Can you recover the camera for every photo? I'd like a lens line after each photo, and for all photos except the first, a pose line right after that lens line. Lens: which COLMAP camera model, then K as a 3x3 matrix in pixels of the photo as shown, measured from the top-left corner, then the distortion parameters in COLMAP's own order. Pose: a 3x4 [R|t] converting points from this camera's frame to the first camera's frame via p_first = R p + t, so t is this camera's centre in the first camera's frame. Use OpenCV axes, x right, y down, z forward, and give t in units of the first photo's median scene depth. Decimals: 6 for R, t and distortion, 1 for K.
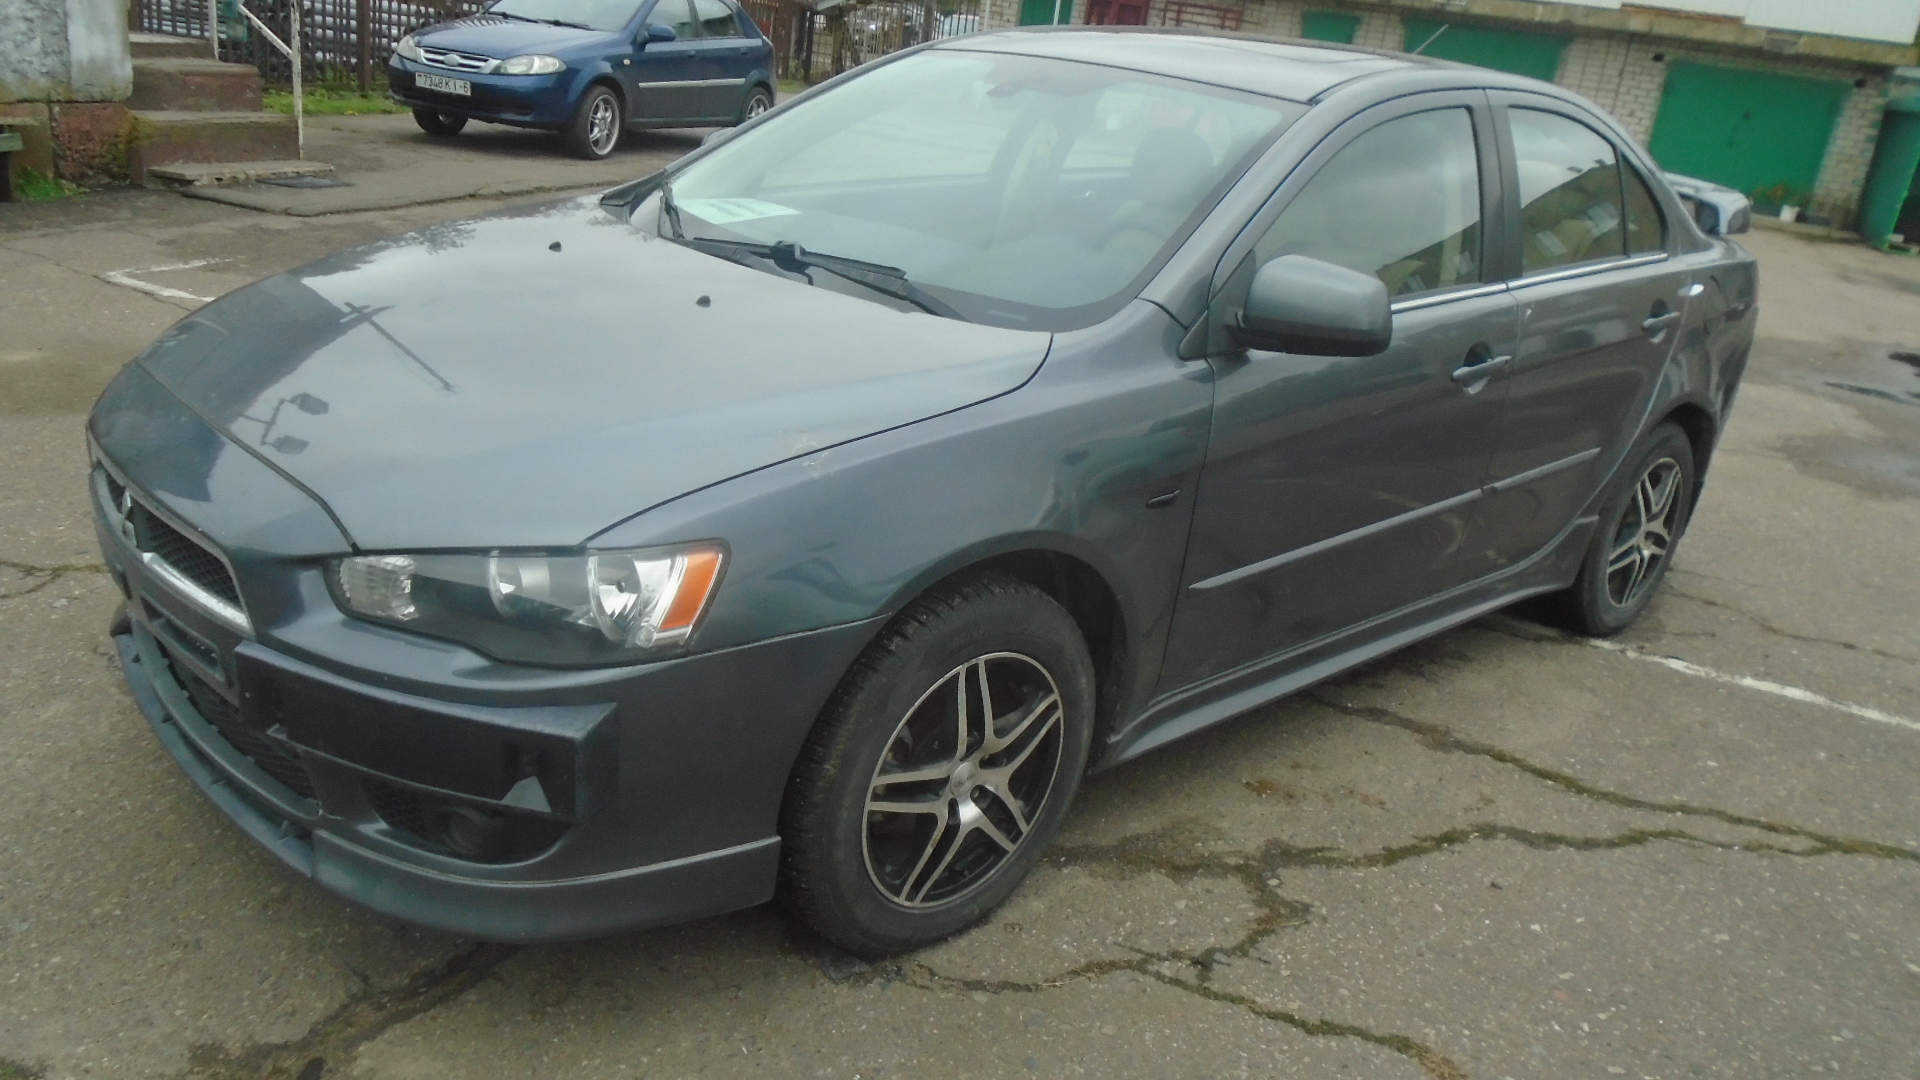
lens RADIAL K [[1537.7, 0, 960.0], [0, 1537.7, 540.0], [0, 0, 1]] dist [-0.008683, -0.007509]
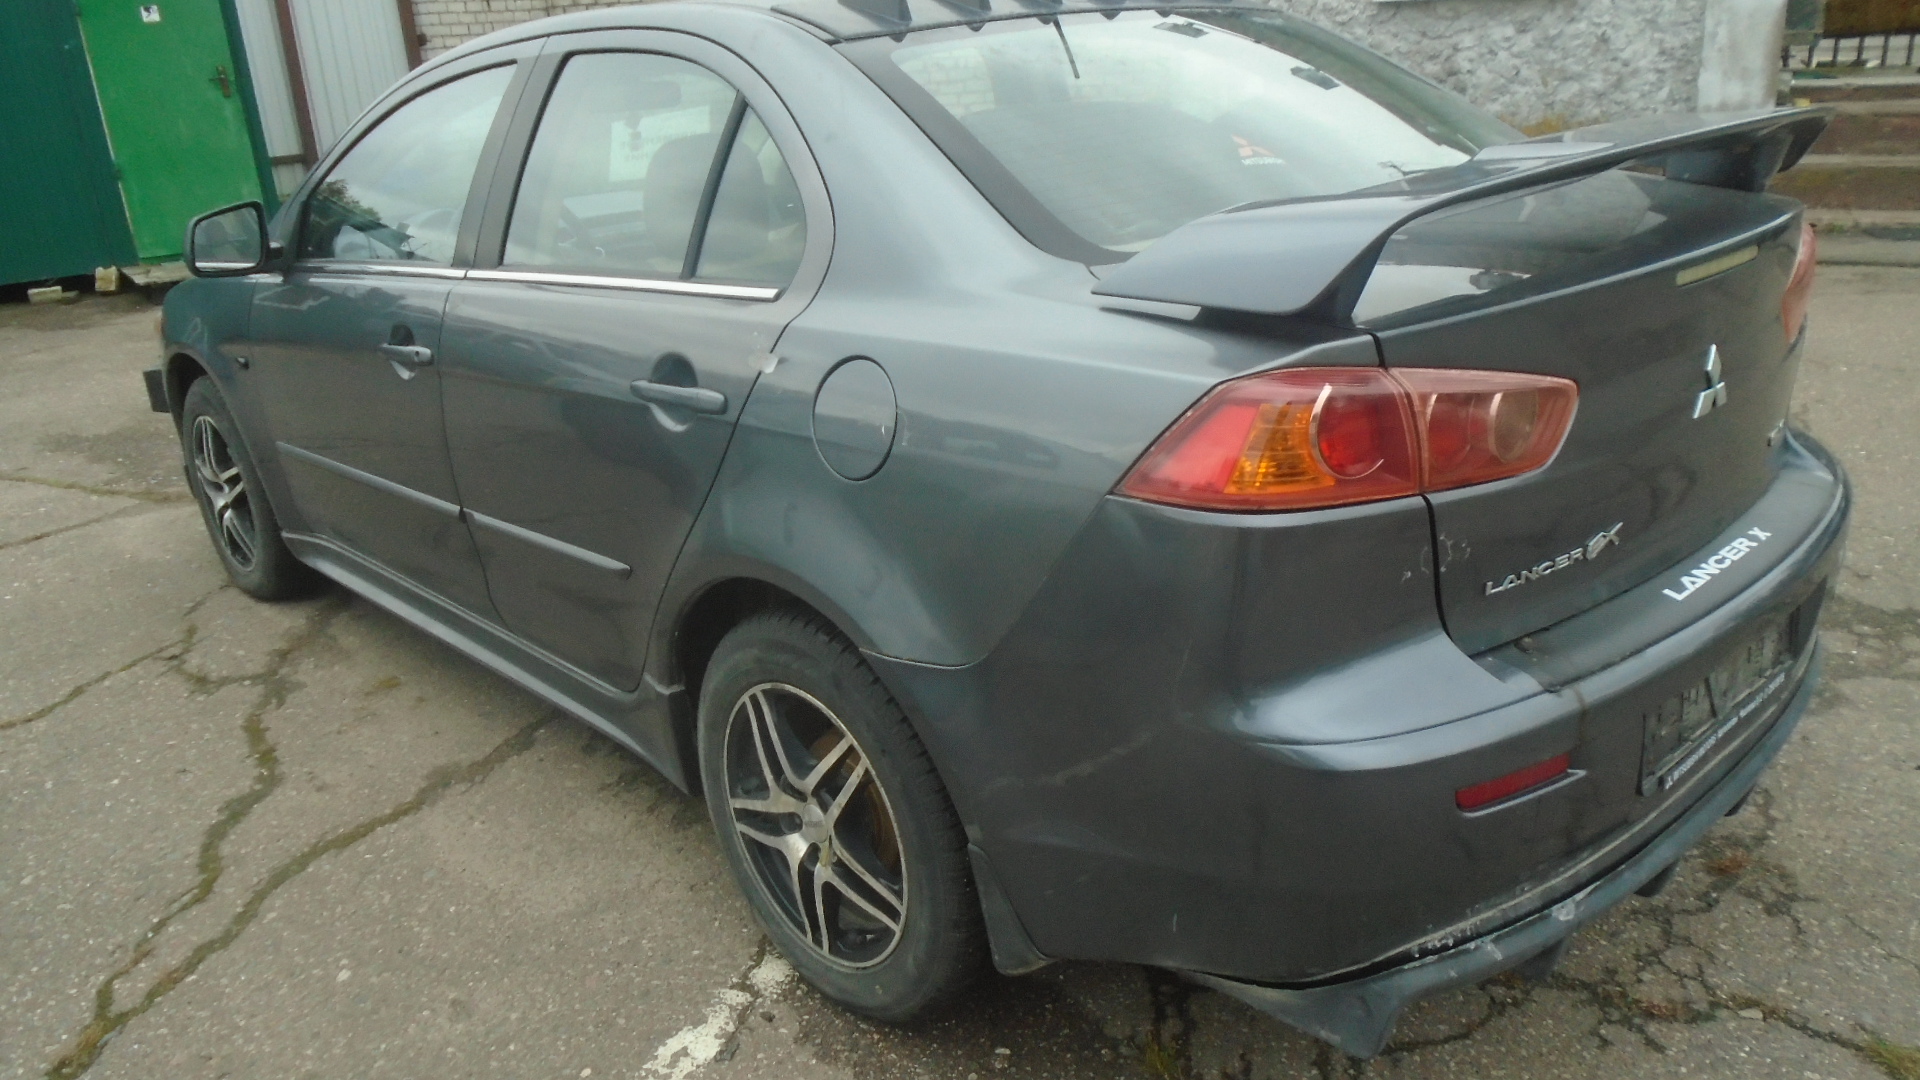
lens RADIAL K [[1498.9, 0, 958.9], [0, 1498.9, 537.0], [0, 0, 1]] dist [-0.013648, 0.004293]
pose [[-0.033683, 0.224453, -0.973903, 0.530598], [-0.274204, 0.934988, 0.224968, -0.130568], [0.961082, 0.274625, 0.030052, 0.576533]]
